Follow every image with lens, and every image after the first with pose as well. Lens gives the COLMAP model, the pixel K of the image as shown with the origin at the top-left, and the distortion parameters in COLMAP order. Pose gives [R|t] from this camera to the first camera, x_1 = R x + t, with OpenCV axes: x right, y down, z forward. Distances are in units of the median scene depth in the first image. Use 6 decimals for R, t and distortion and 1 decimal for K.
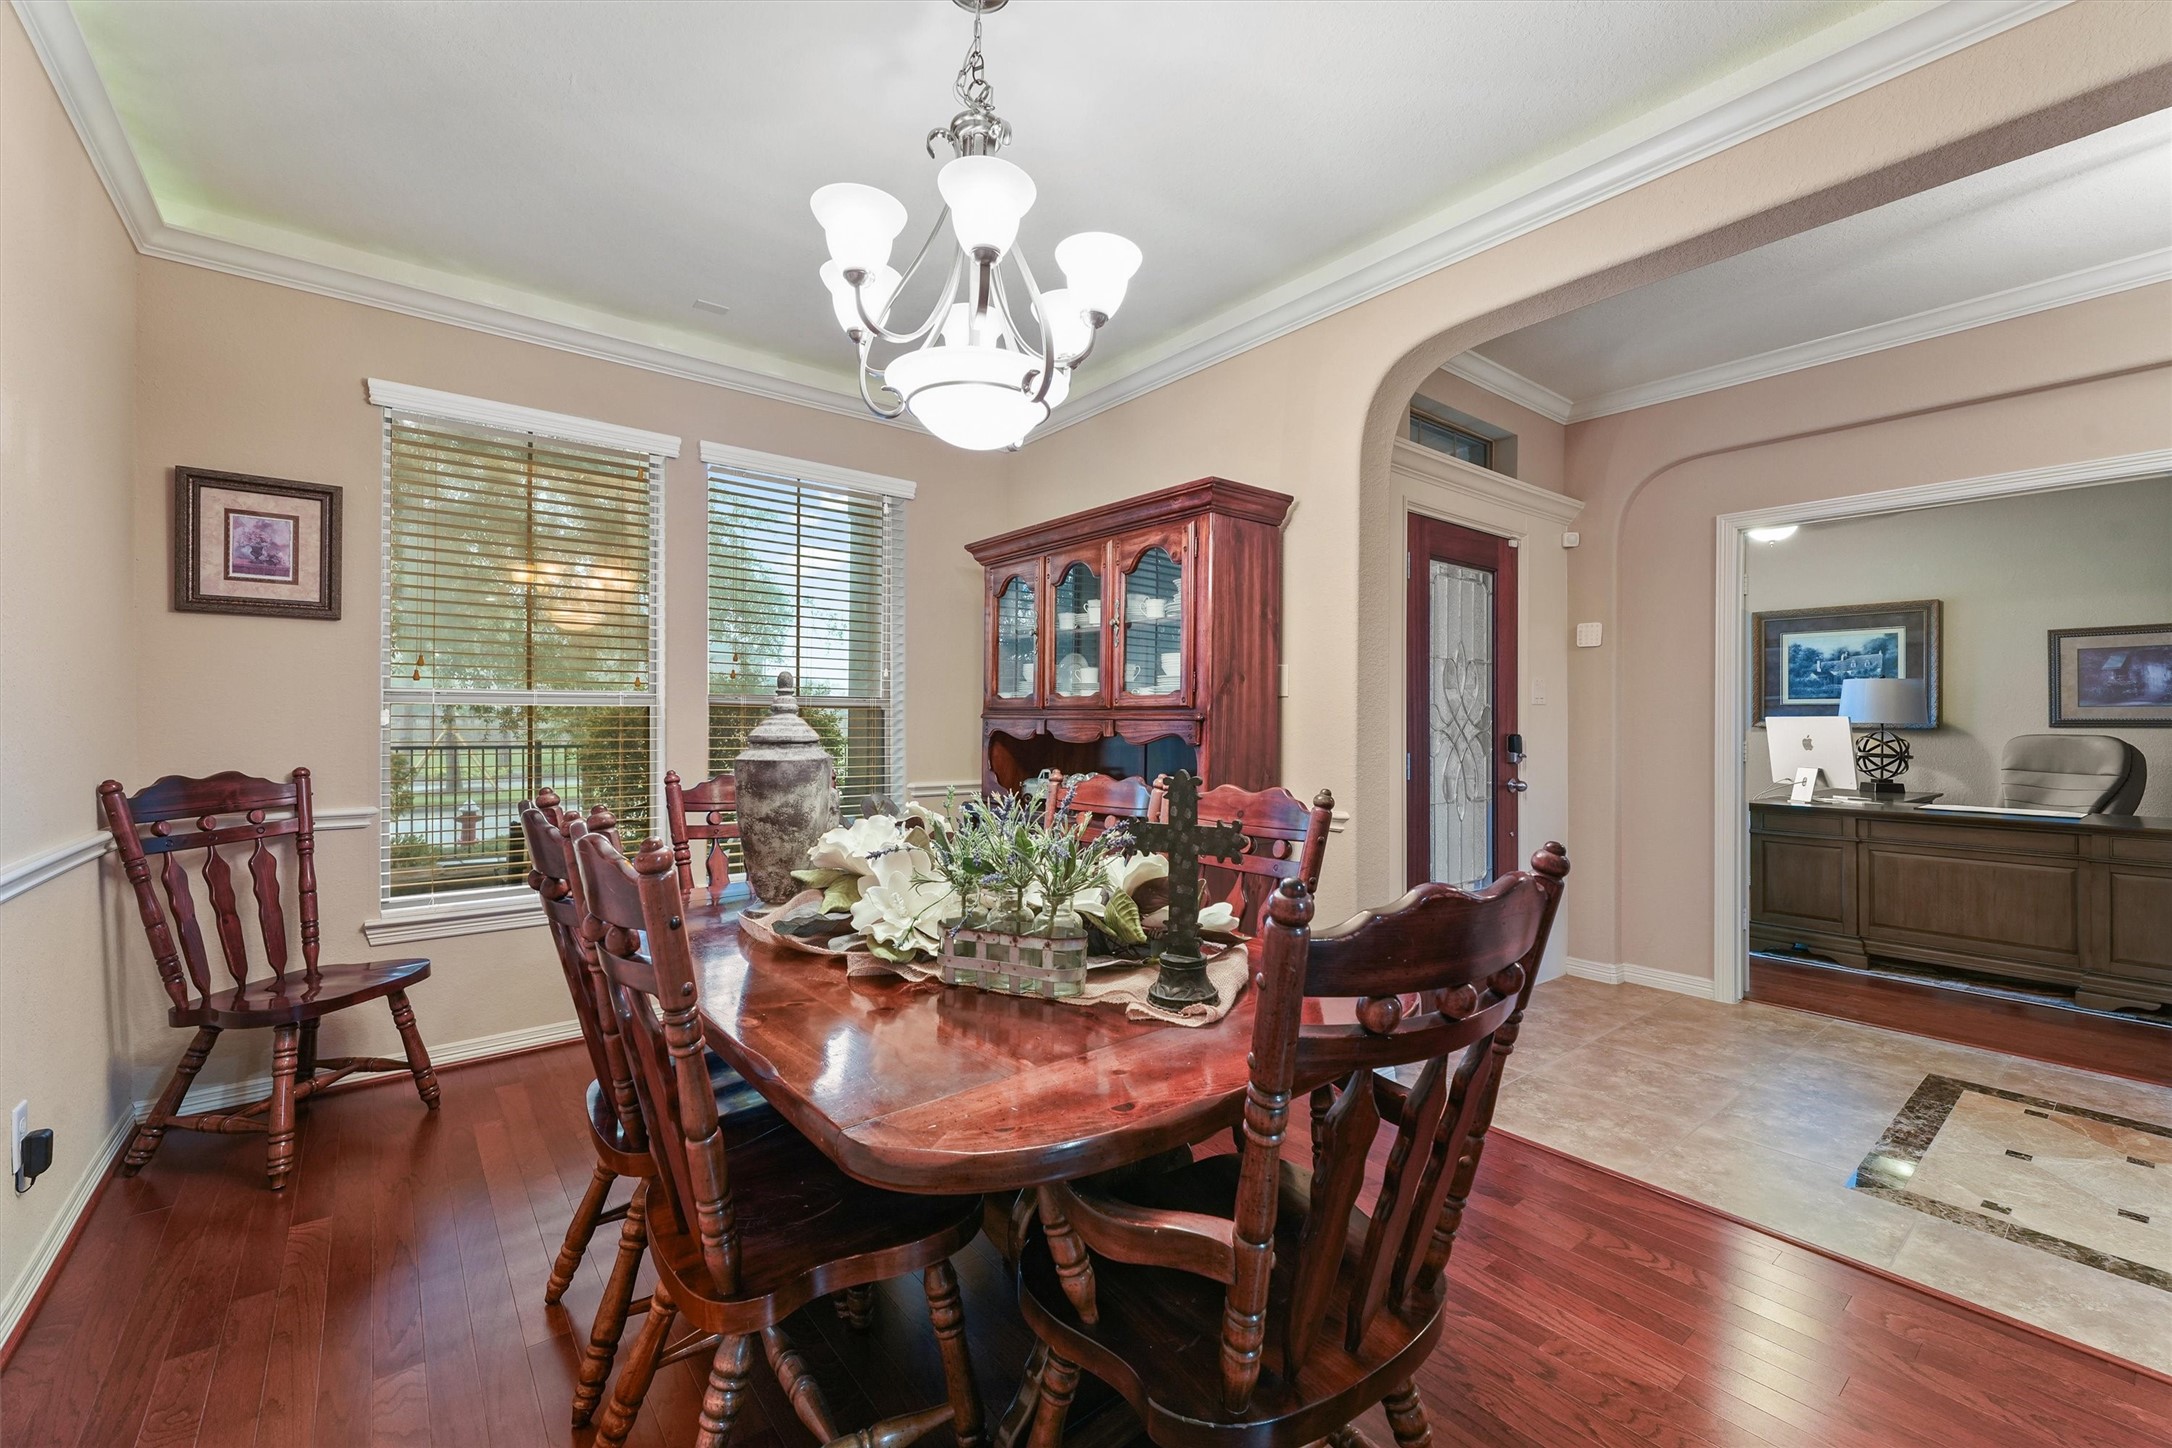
lens RADIAL K [[875.0, 0, 1094.0], [0, 875.0, 708.5], [0, 0, 1]] dist [0.002598, -0.000135]
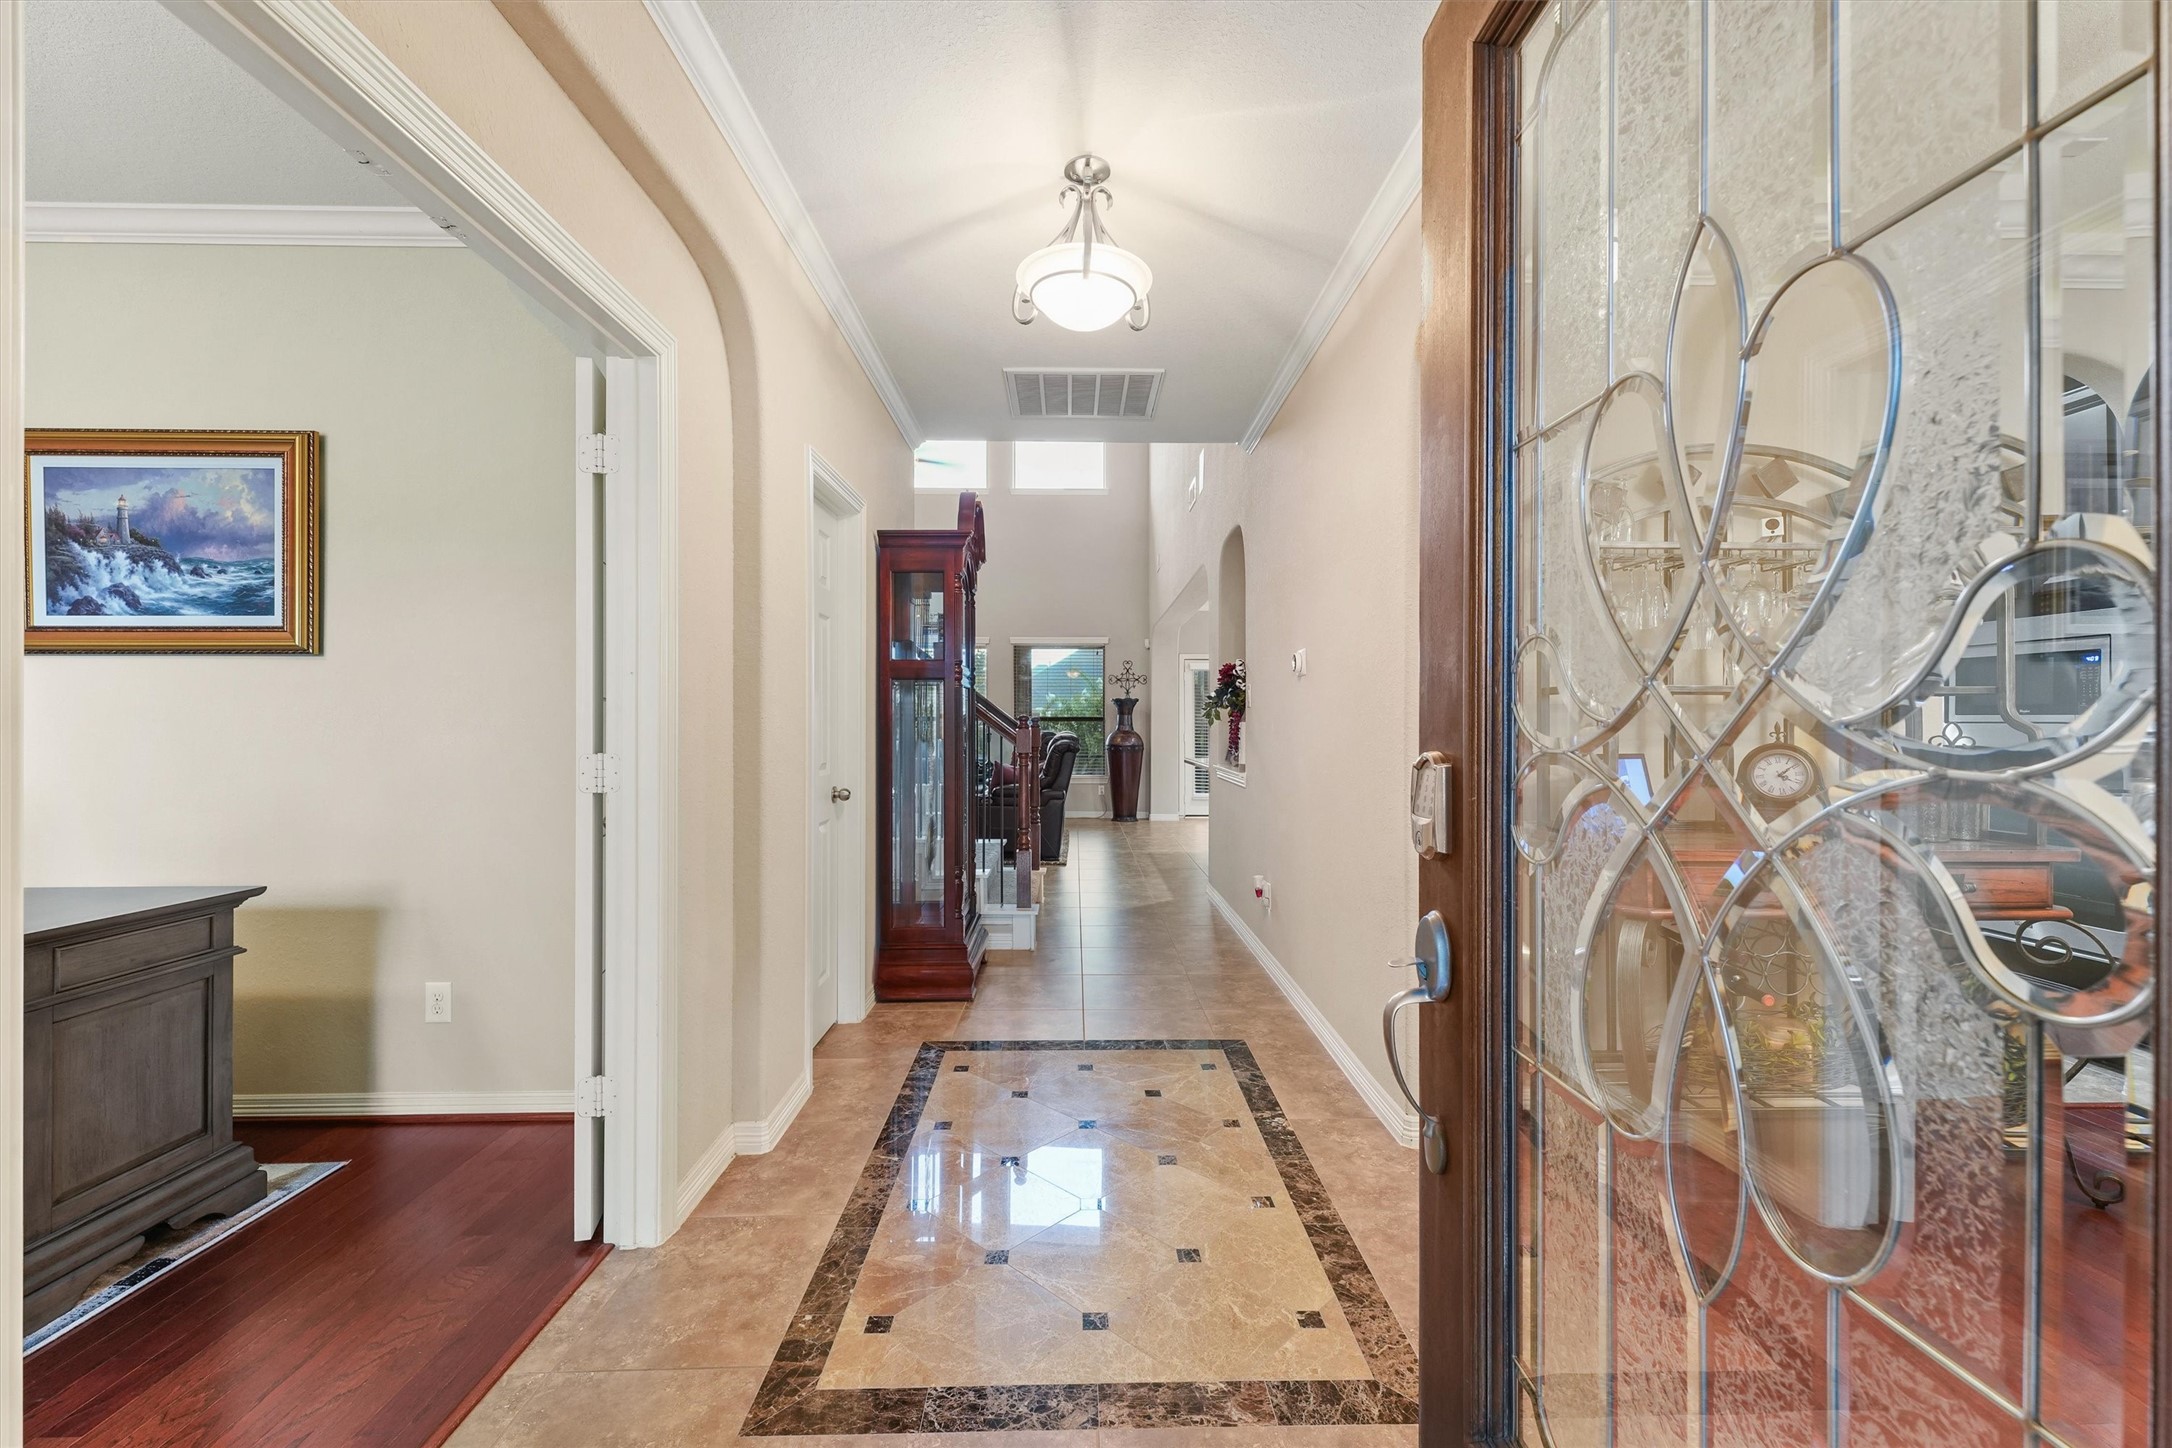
lens RADIAL K [[875.0, 0, 1094.0], [0, 875.0, 708.5], [0, 0, 1]] dist [0.002598, -0.000135]
pose [[-0.788844, -0.001849, 0.614591, 0.347106], [-0.014888, 0.999760, -0.016101, 0.007866], [-0.614413, -0.021851, -0.788682, 0.901187]]
